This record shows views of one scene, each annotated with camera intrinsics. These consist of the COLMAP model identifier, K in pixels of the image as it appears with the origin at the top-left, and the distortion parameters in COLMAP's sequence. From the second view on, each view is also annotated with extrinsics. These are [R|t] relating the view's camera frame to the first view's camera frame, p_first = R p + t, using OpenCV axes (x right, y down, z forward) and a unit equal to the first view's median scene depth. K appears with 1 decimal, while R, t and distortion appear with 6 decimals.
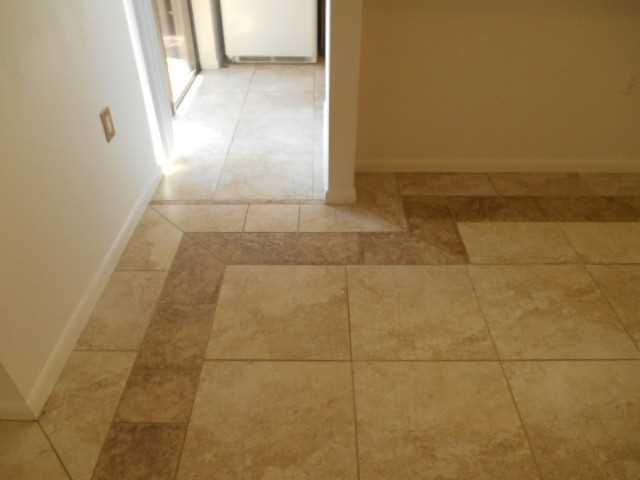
lens RADIAL K [[484.9, 0, 319.6], [0, 484.9, 234.4], [0, 0, 1]] dist [-0.048334, 0.026906]
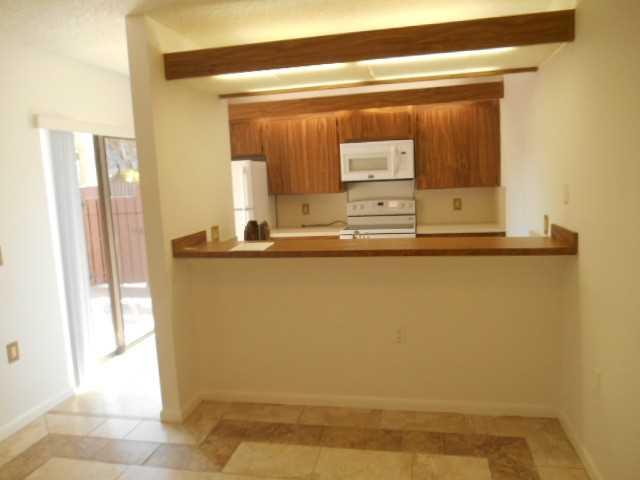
lens RADIAL K [[484.9, 0, 320.7], [0, 484.9, 241.0], [0, 0, 1]] dist [-0.048334, 0.026906]
pose [[0.981249, -0.013261, -0.192289, 0.627259], [-0.079410, 0.881214, -0.466000, 0.070034], [0.175627, 0.472532, 0.863637, -0.244398]]
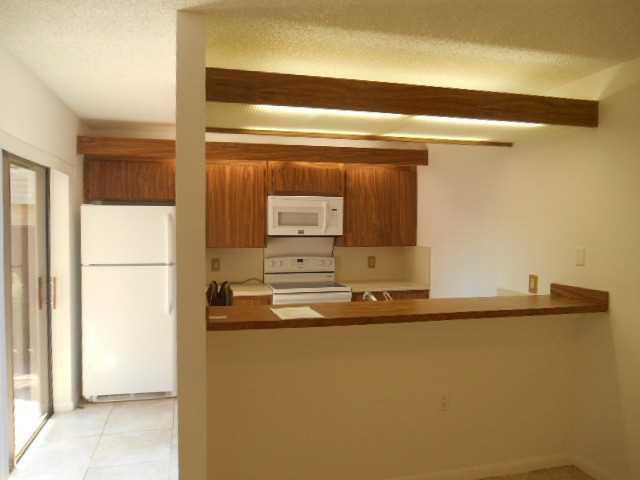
lens RADIAL K [[484.9, 0, 322.1], [0, 484.9, 240.2], [0, 0, 1]] dist [-0.048334, 0.026906]
pose [[0.962978, 0.002563, 0.269569, 0.021913], [0.150689, 0.824030, -0.546138, -0.035302], [-0.223533, 0.566540, 0.793137, -0.114335]]
